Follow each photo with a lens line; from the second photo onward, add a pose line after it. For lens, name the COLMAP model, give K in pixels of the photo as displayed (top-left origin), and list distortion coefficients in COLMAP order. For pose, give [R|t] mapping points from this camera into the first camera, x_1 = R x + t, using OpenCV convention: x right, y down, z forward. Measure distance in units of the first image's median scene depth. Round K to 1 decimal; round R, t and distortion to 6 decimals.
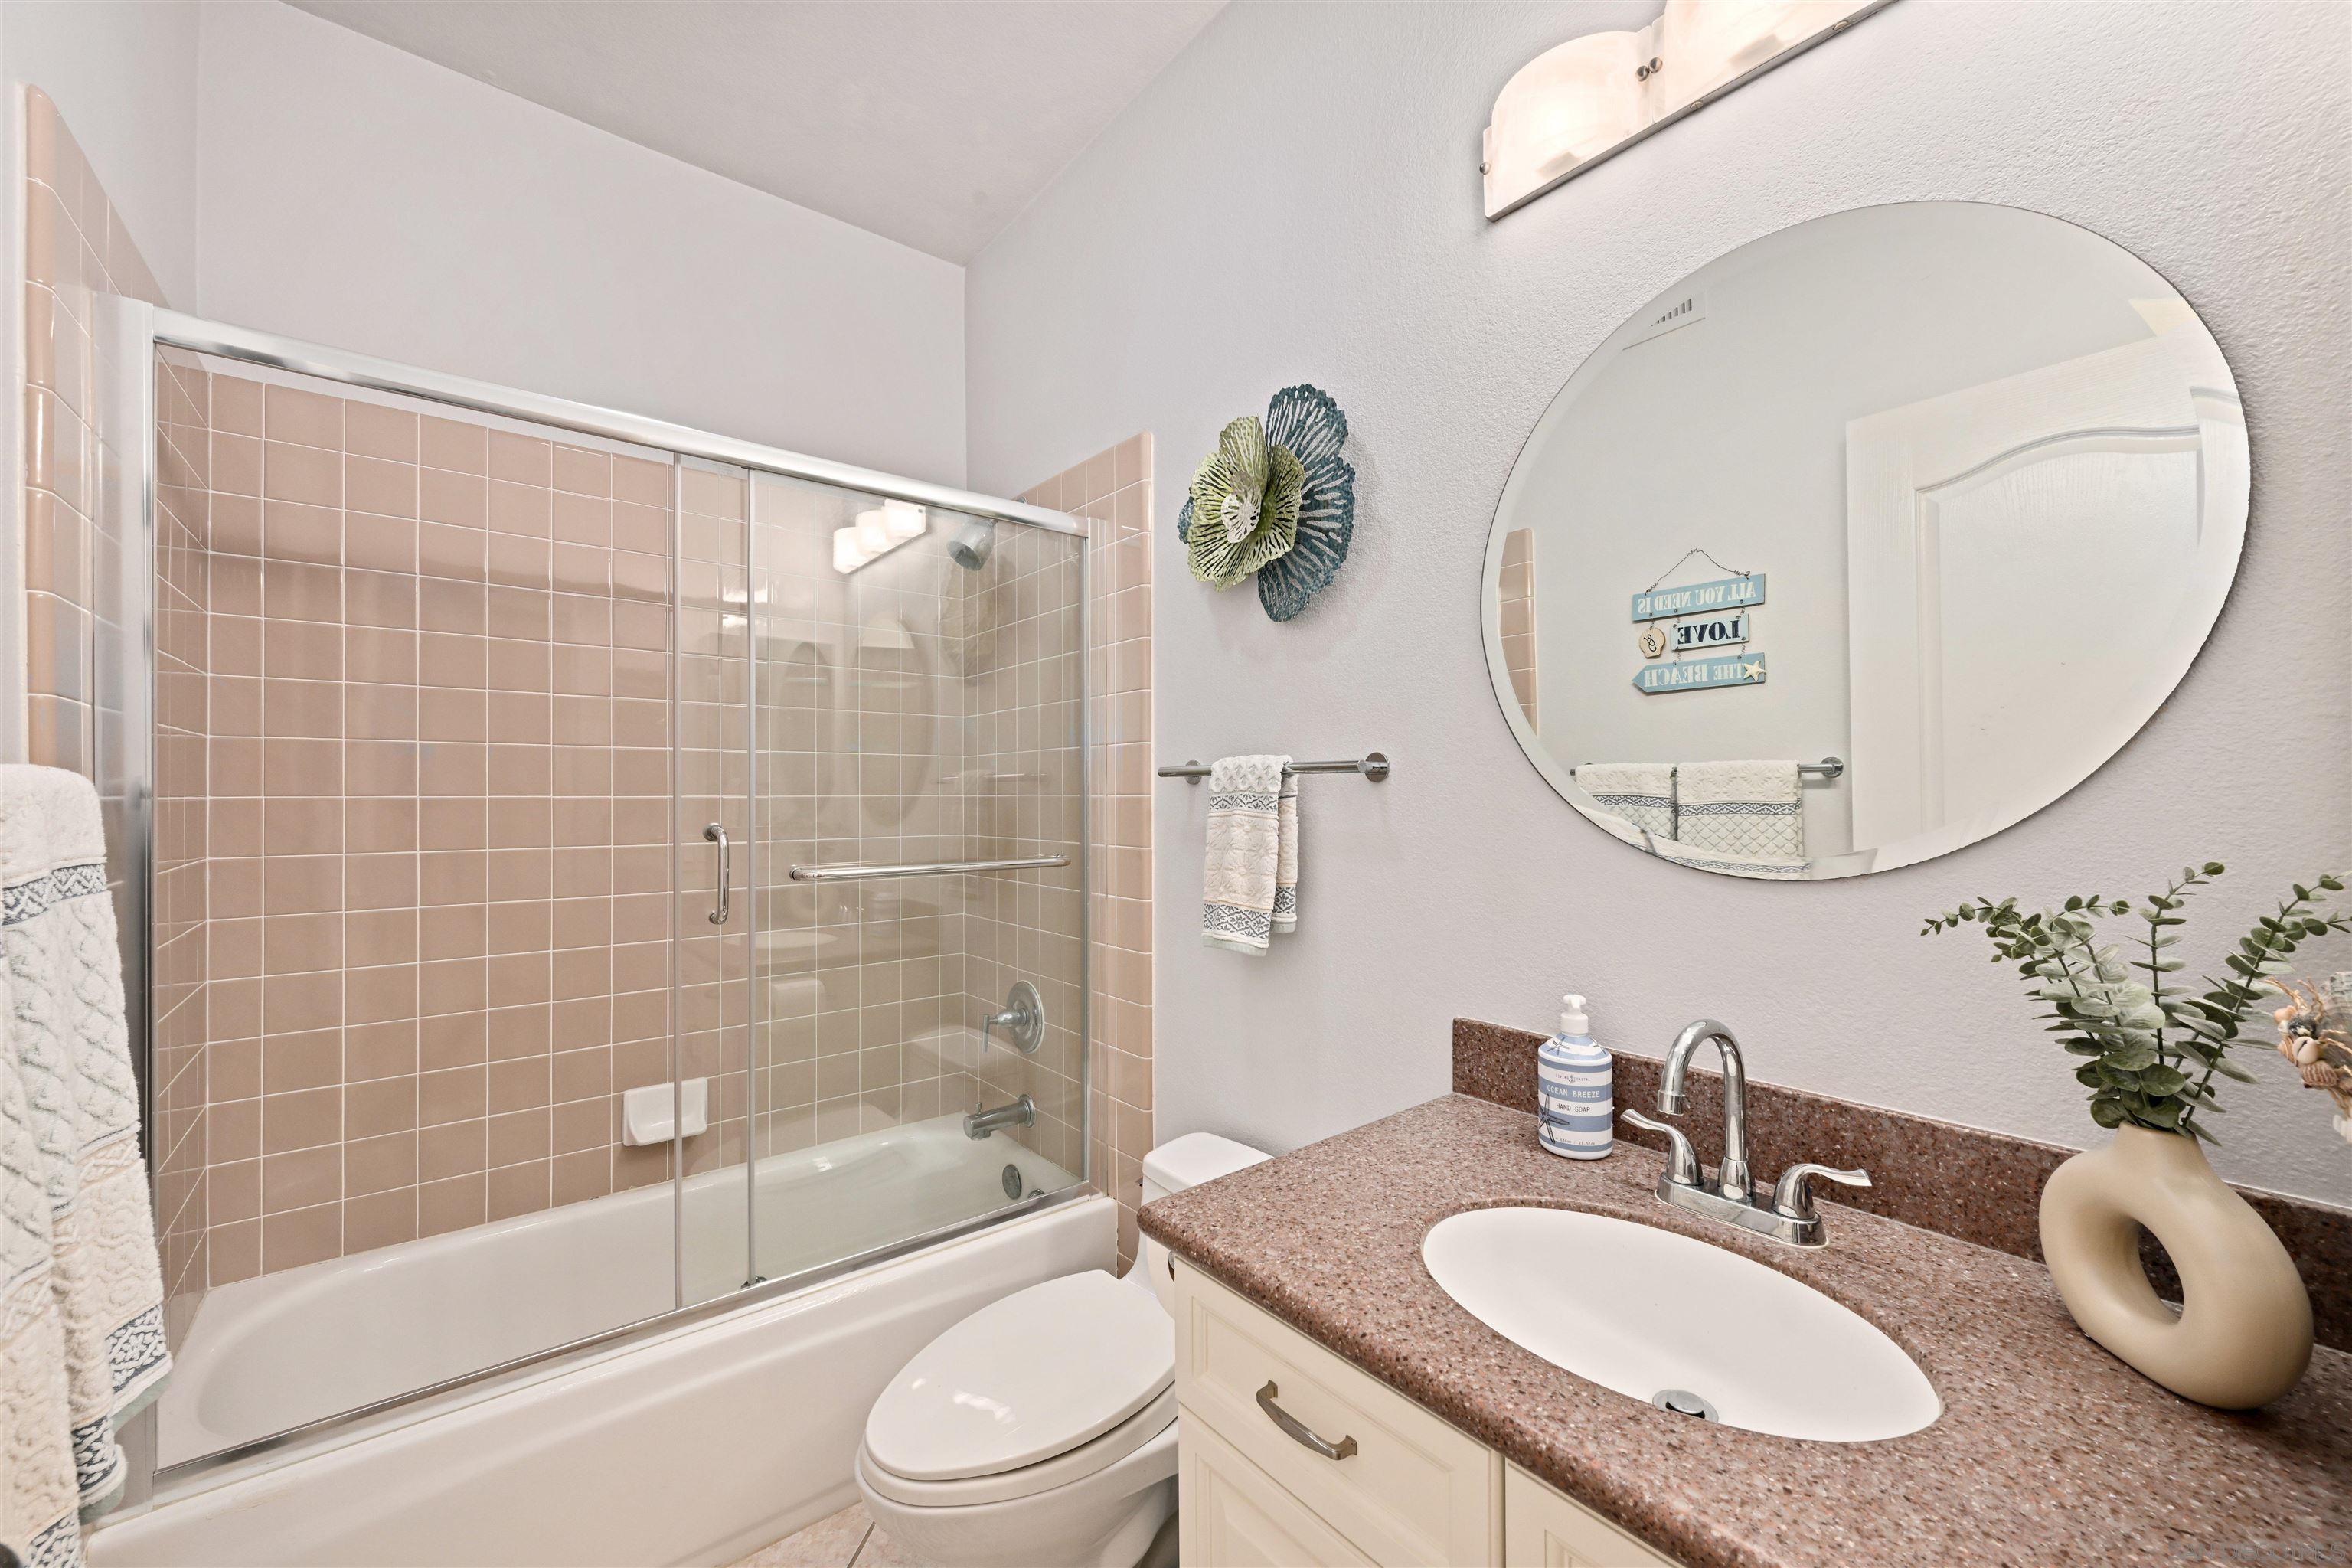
lens RADIAL K [[915.9, 0, 1184.2], [0, 915.9, 789.9], [0, 0, 1]] dist [-0.001744, 0.000179]
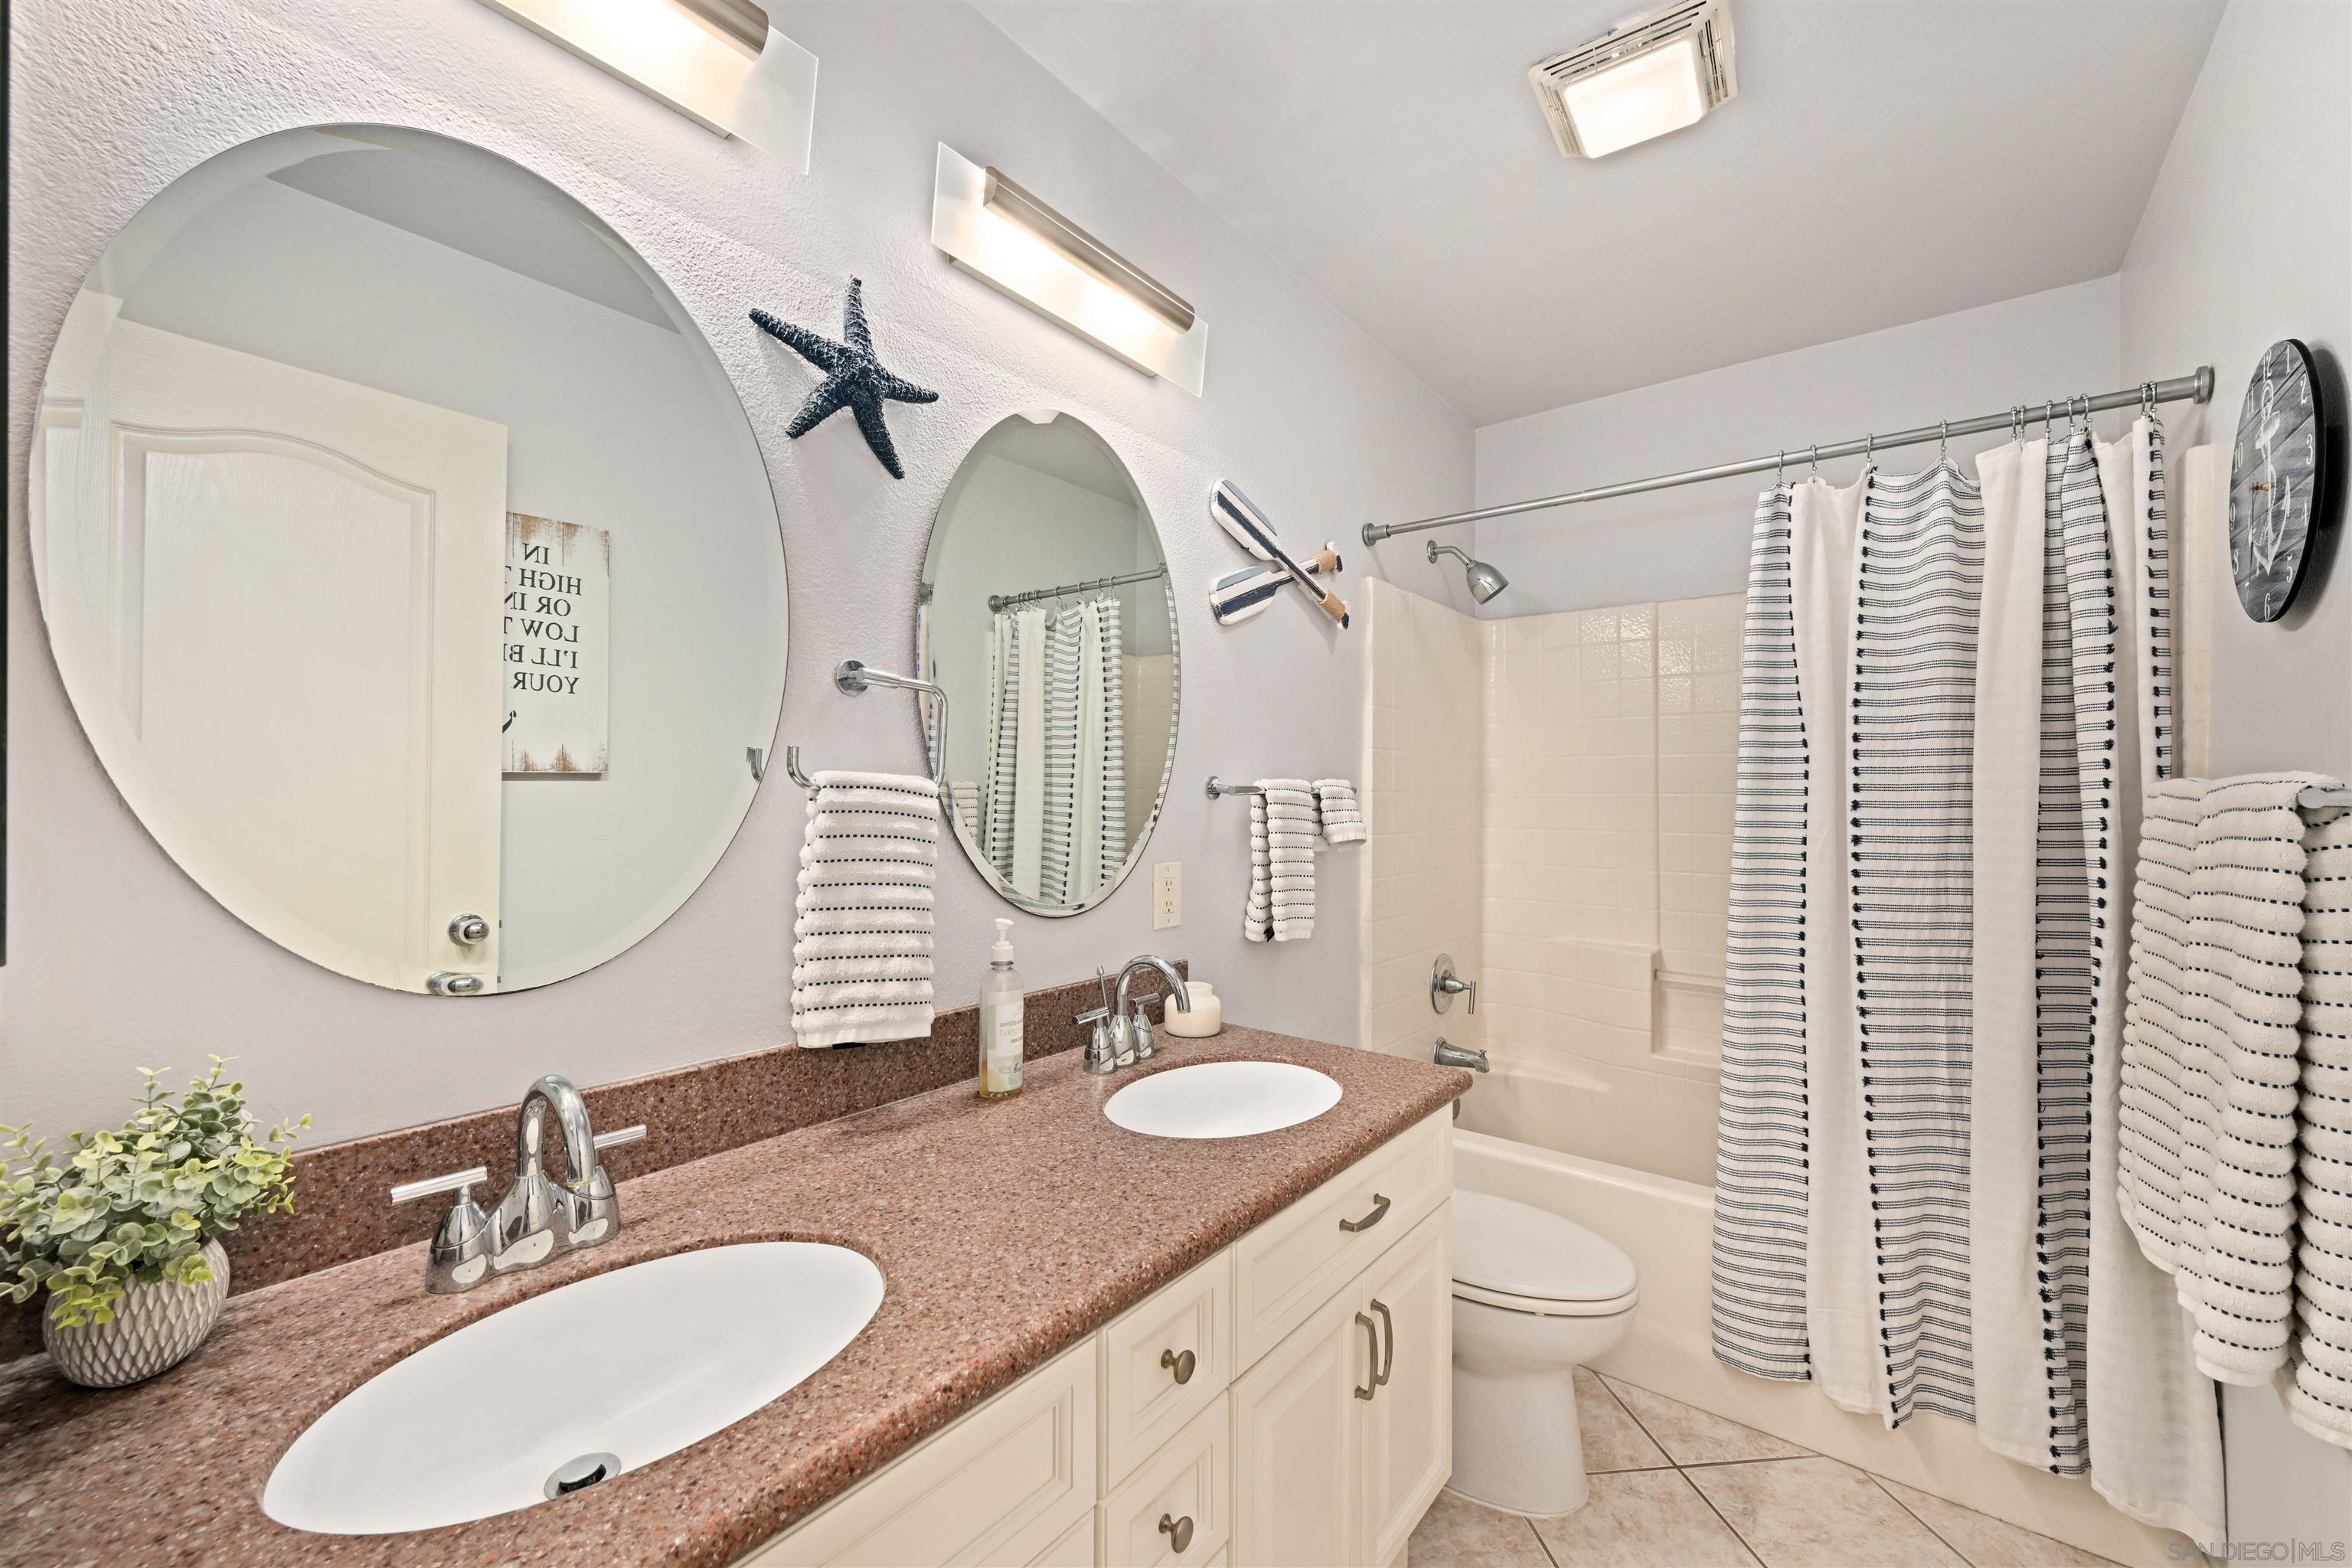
lens RADIAL K [[915.9, 0, 1184.2], [0, 915.9, 789.9], [0, 0, 1]] dist [-0.001744, 0.000179]
pose [[-0.224249, 0.011086, 0.974469, -0.471314], [-0.004265, 0.999915, -0.012357, 0.009072], [-0.974522, -0.006927, -0.224183, 0.610325]]
